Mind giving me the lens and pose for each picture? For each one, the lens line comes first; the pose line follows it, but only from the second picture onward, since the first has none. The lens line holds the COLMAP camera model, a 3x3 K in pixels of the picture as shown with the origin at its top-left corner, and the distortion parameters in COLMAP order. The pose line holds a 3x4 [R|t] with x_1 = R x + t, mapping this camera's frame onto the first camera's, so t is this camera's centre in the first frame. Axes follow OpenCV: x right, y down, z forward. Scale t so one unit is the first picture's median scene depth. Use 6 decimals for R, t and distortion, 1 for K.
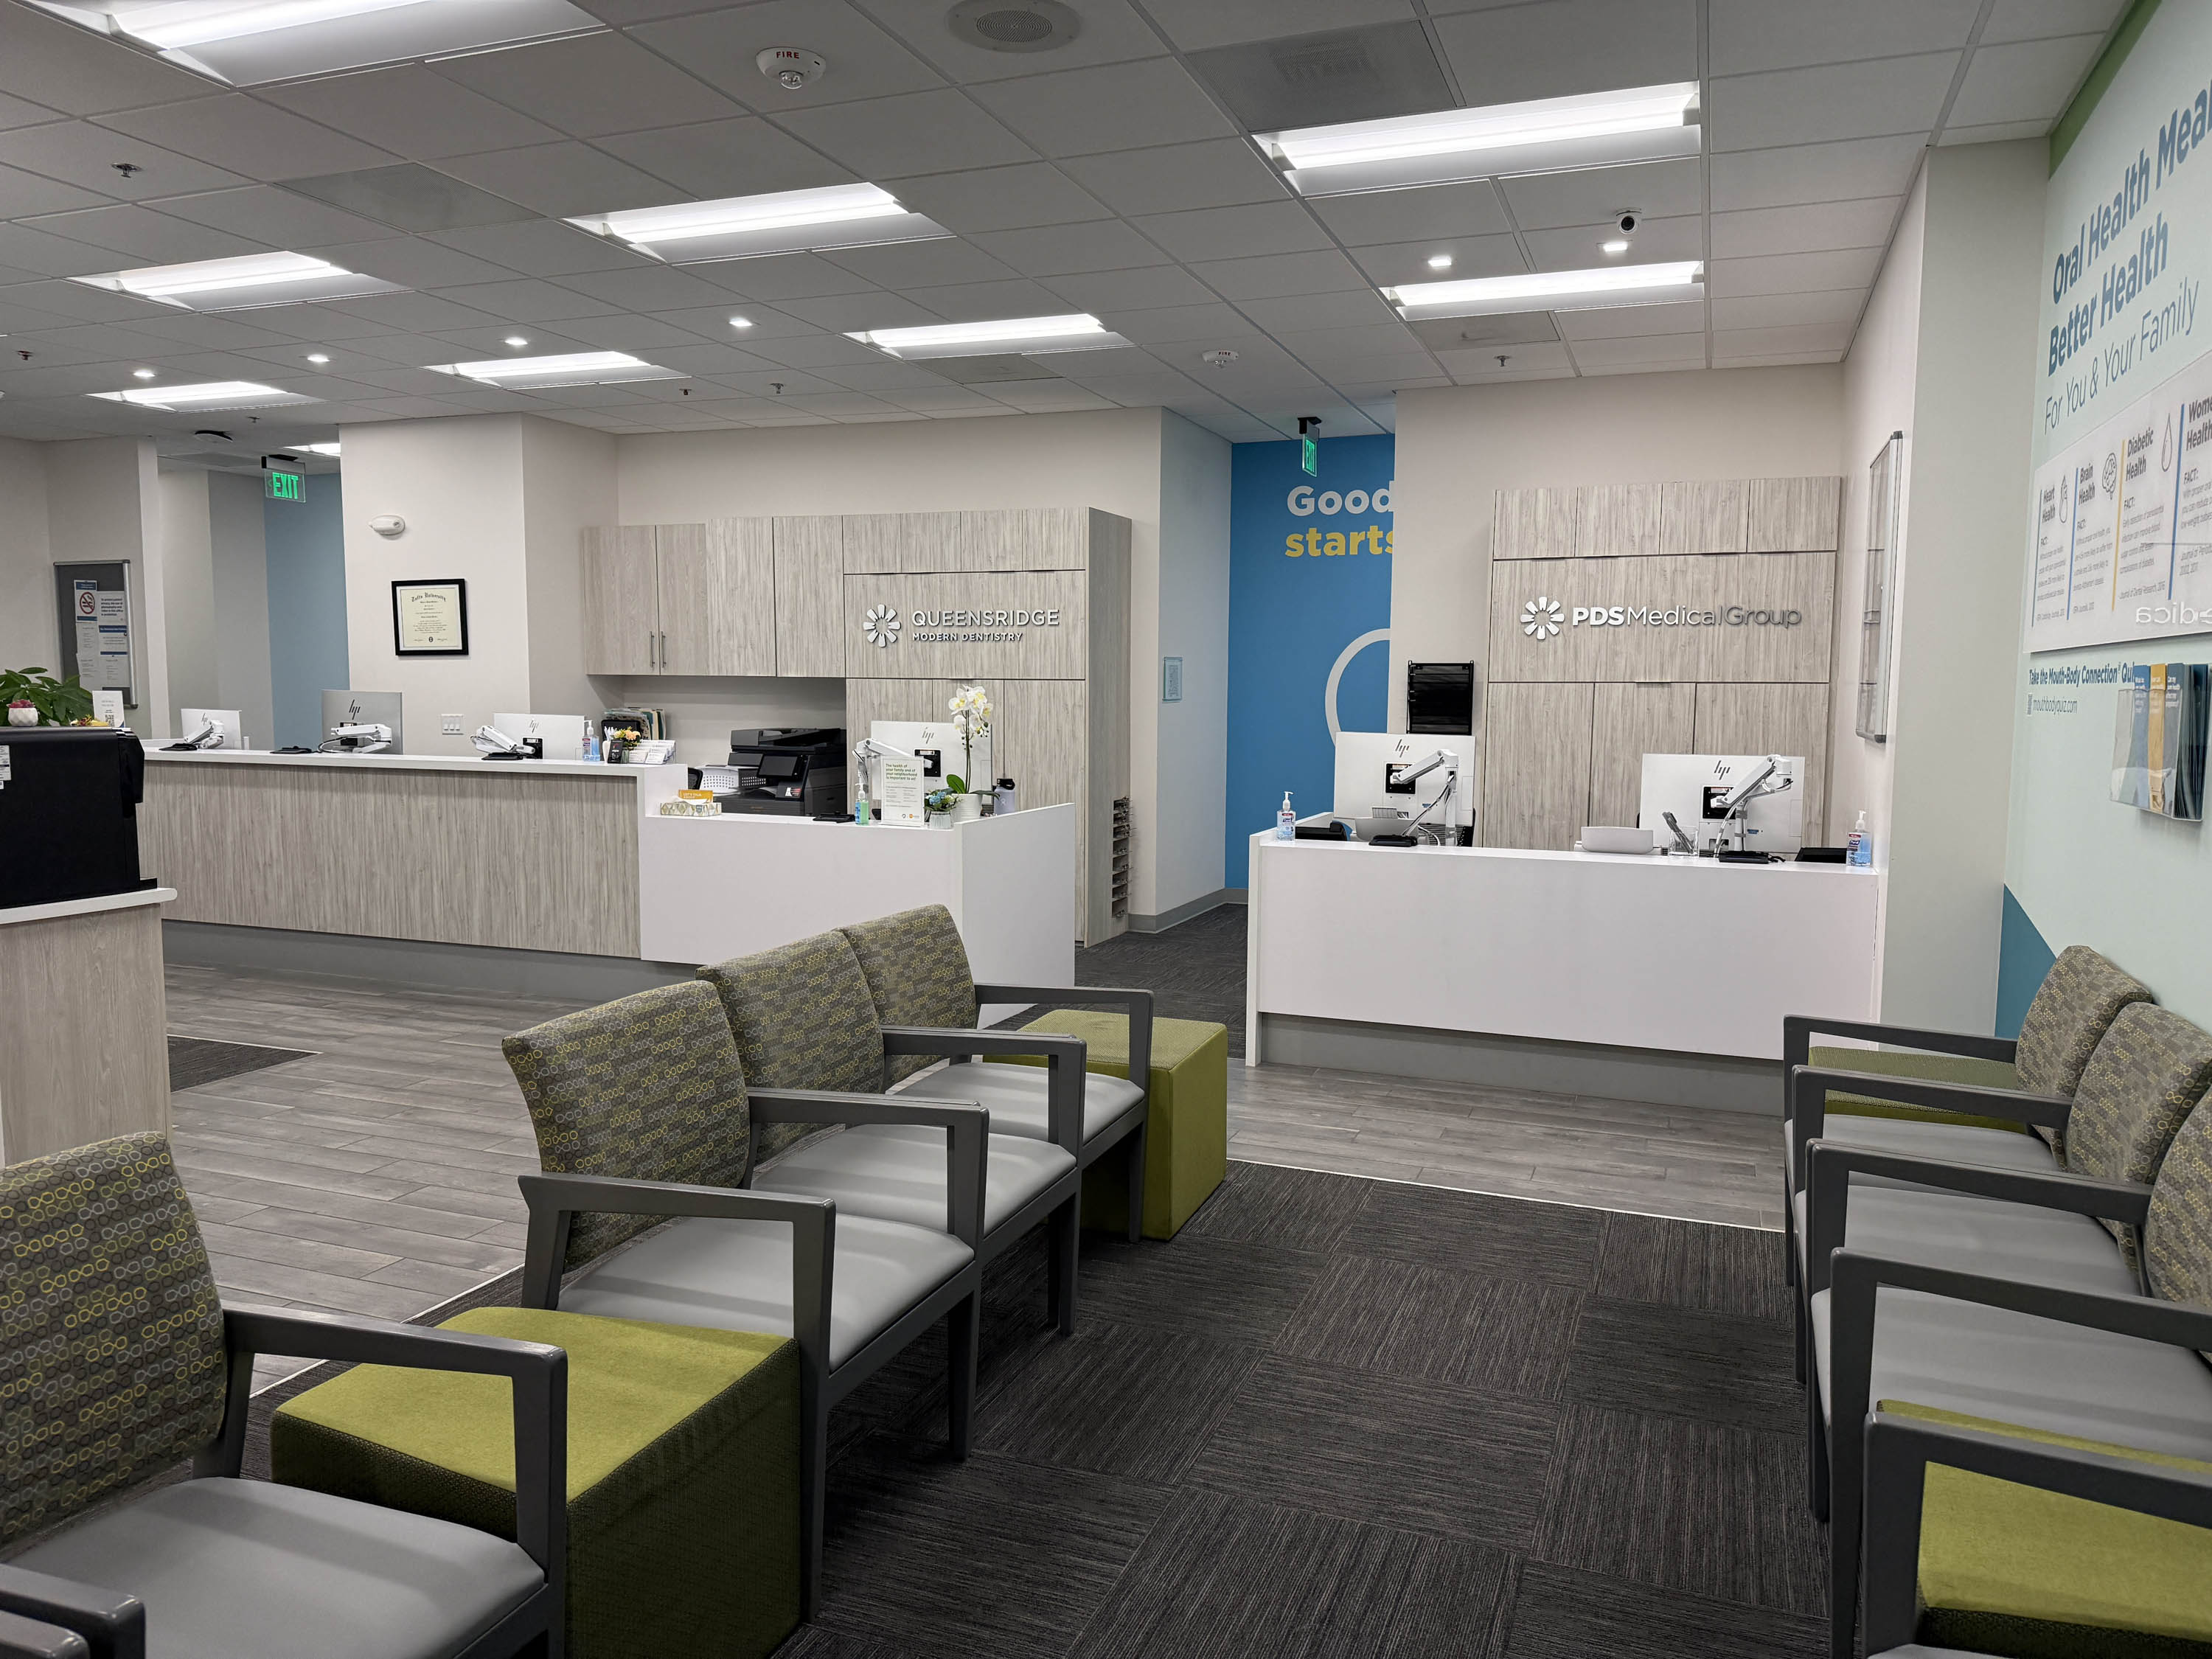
lens RADIAL K [[1557.2, 0, 1107.4], [0, 1557.2, 825.2], [0, 0, 1]] dist [0.148246, -0.228747]
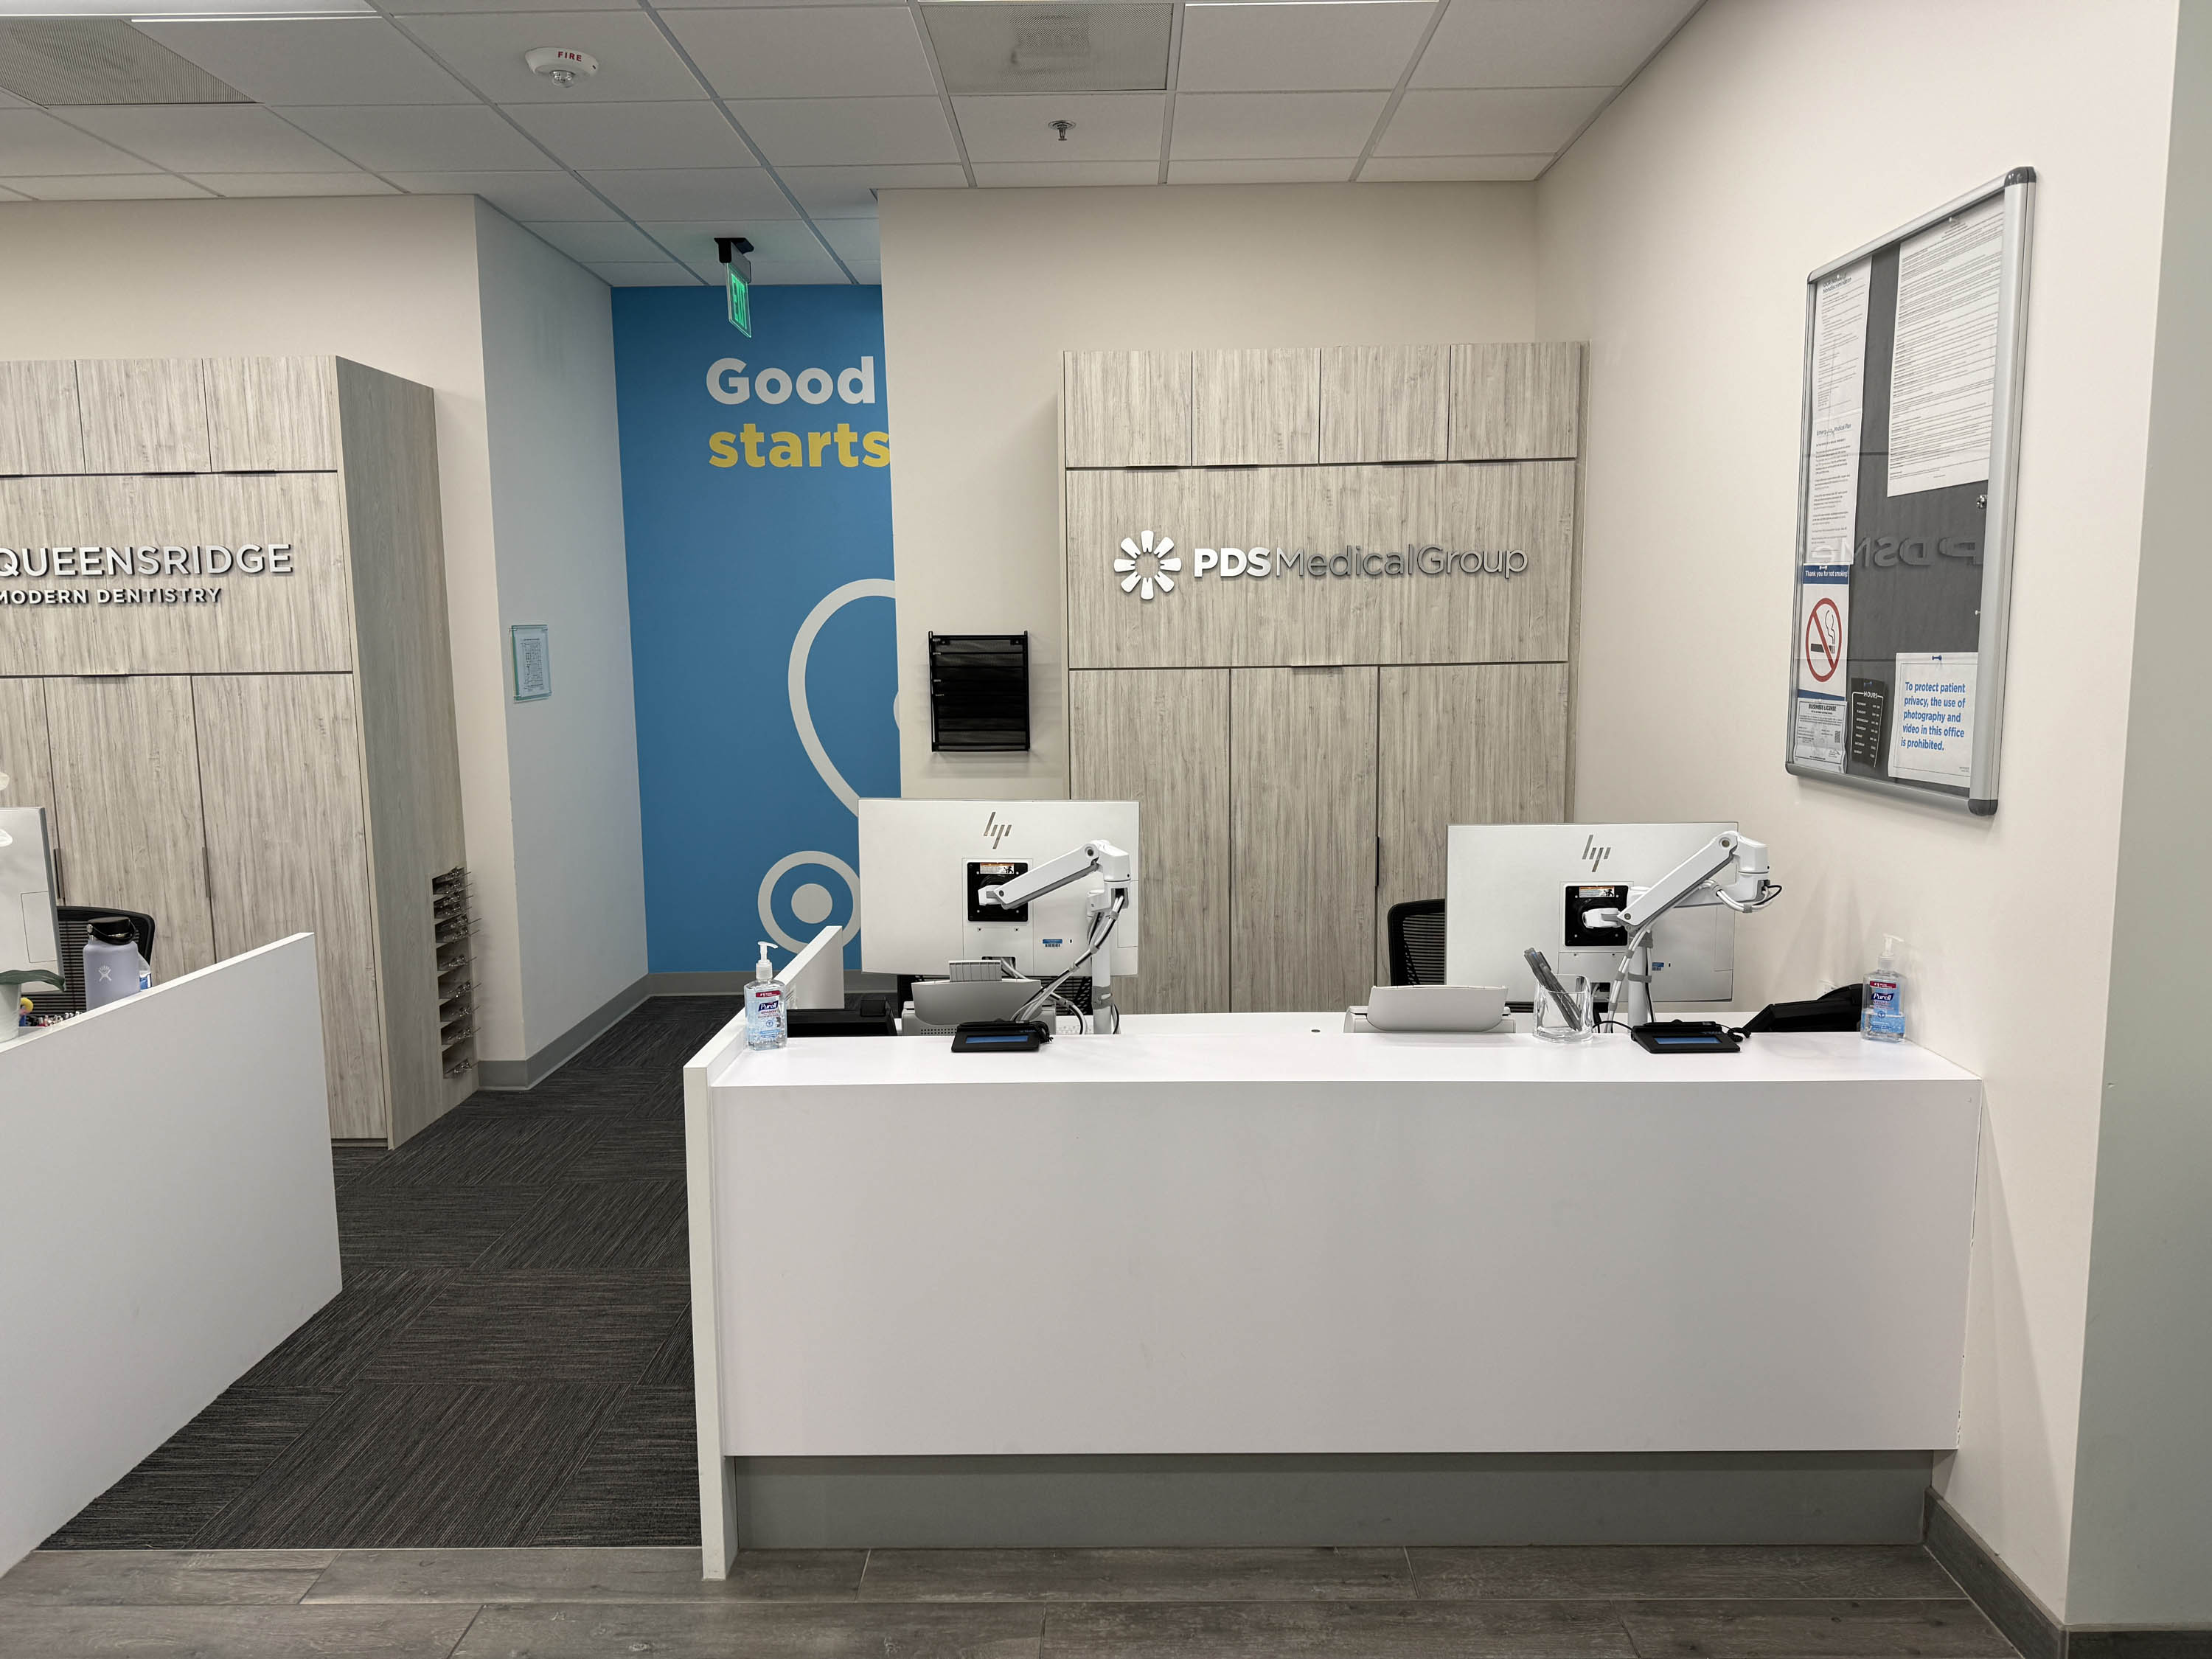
lens RADIAL K [[1557.2, 0, 1107.4], [0, 1557.2, 825.2], [0, 0, 1]] dist [0.148246, -0.228747]
pose [[0.935741, -0.061964, 0.347201, 0.040882], [0.049967, 0.997807, 0.043409, -0.056476], [-0.349130, -0.023271, 0.936785, 0.425448]]
